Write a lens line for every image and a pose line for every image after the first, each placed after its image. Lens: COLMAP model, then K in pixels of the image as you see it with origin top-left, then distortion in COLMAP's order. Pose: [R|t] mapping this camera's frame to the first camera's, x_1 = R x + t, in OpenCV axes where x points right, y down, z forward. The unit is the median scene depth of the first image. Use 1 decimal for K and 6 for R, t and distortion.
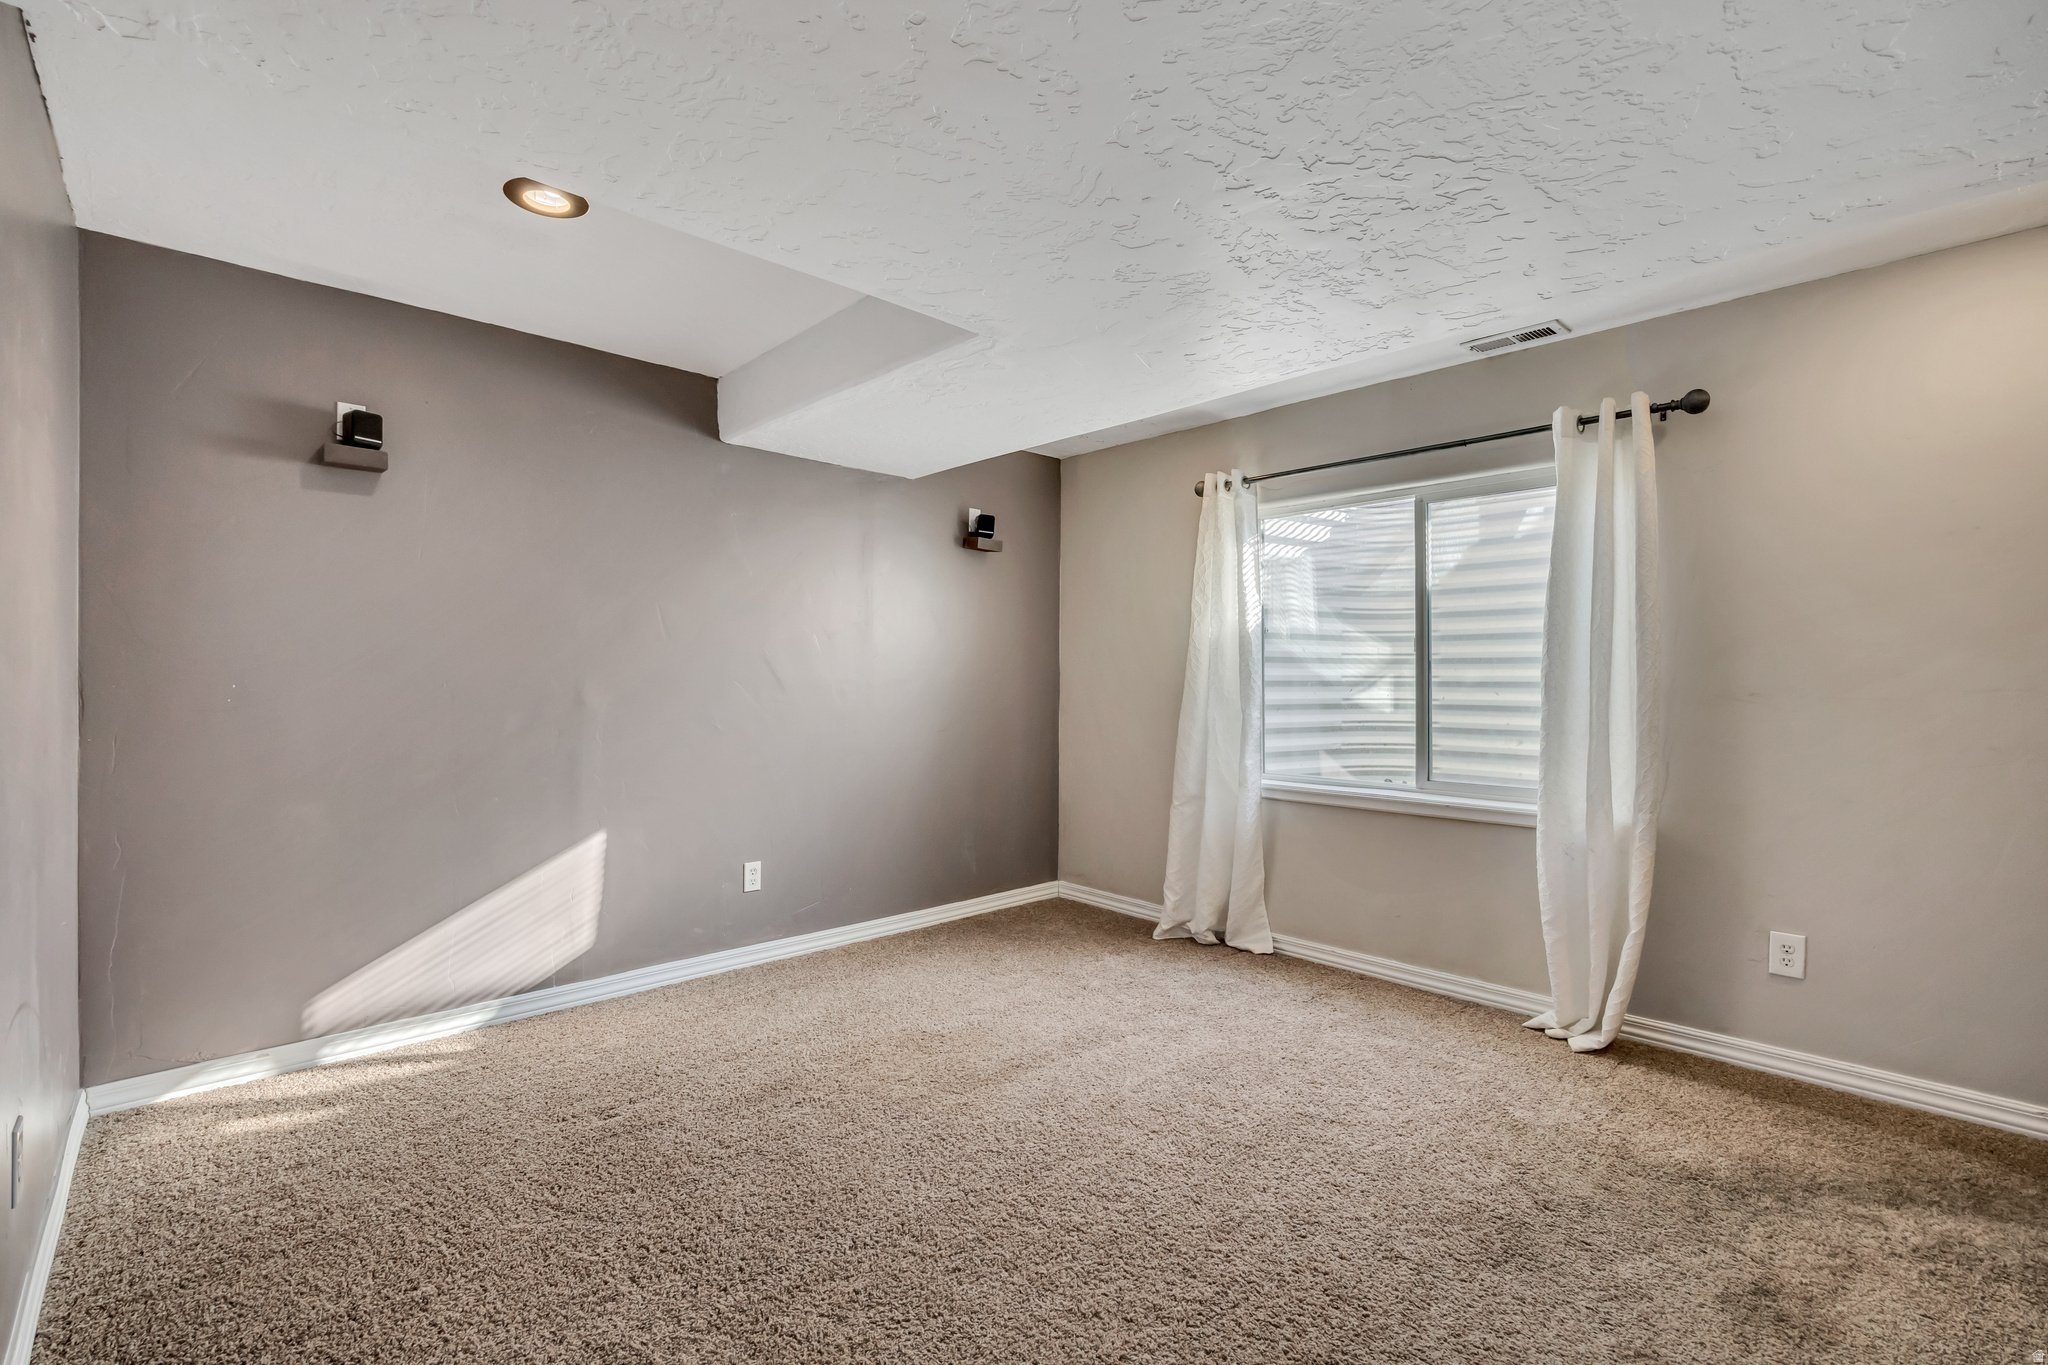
lens RADIAL K [[916.4, 0, 1028.5], [0, 916.4, 689.2], [0, 0, 1]] dist [-0.003075, 0.001791]
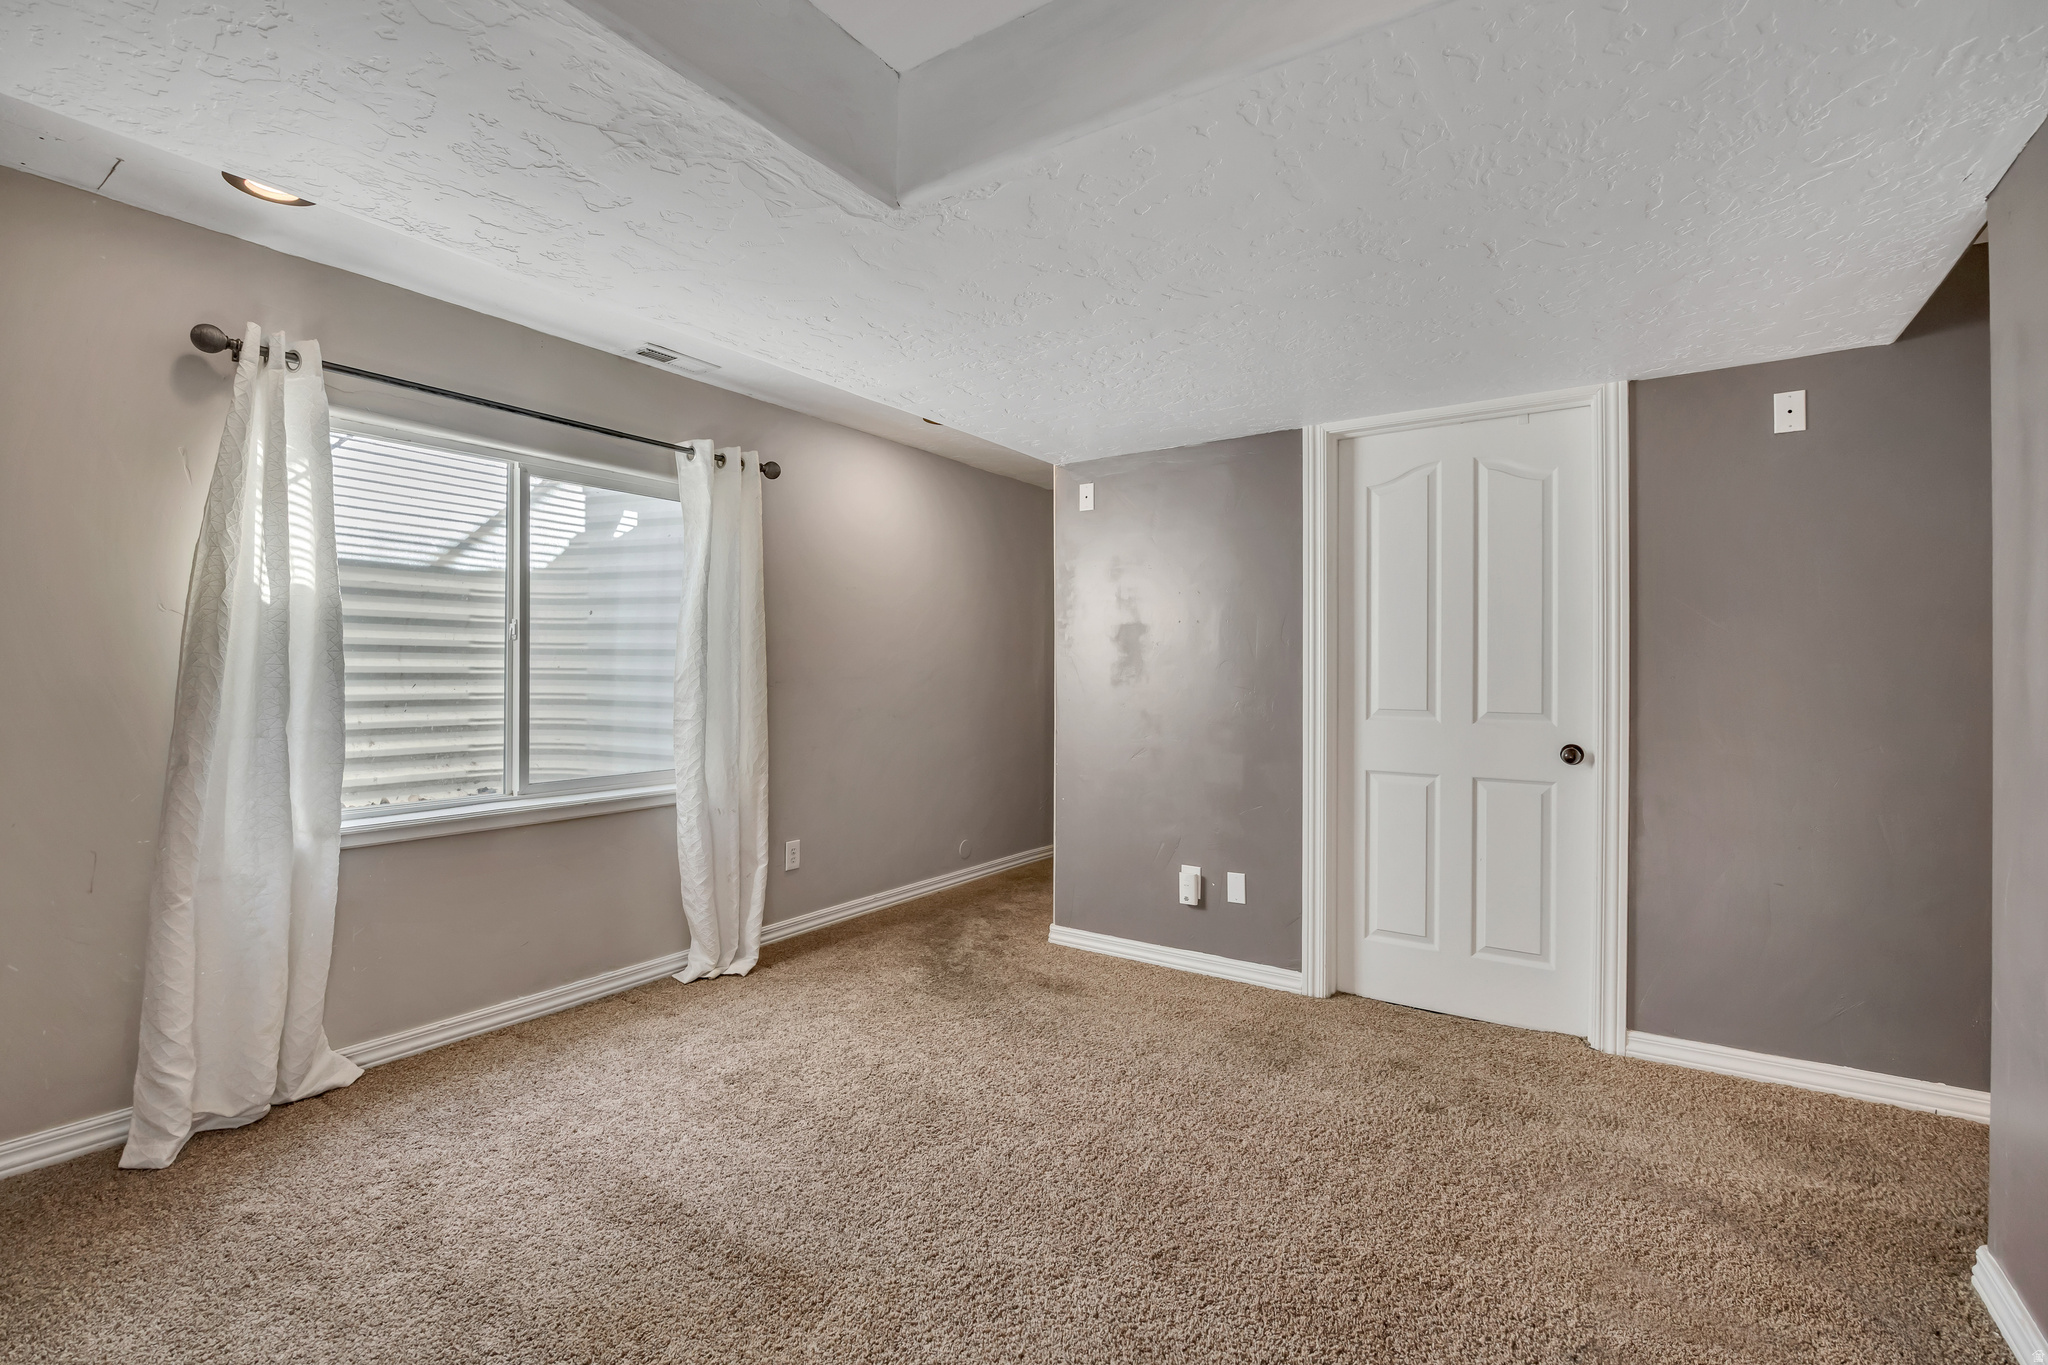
lens RADIAL K [[916.4, 0, 1012.8], [0, 916.4, 664.8], [0, 0, 1]] dist [-0.003075, 0.001791]
pose [[-0.210115, -0.002903, 0.977672, -0.585123], [-0.000534, 0.999996, 0.002855, -0.021367], [-0.977676, 0.000078, -0.210116, 0.783715]]
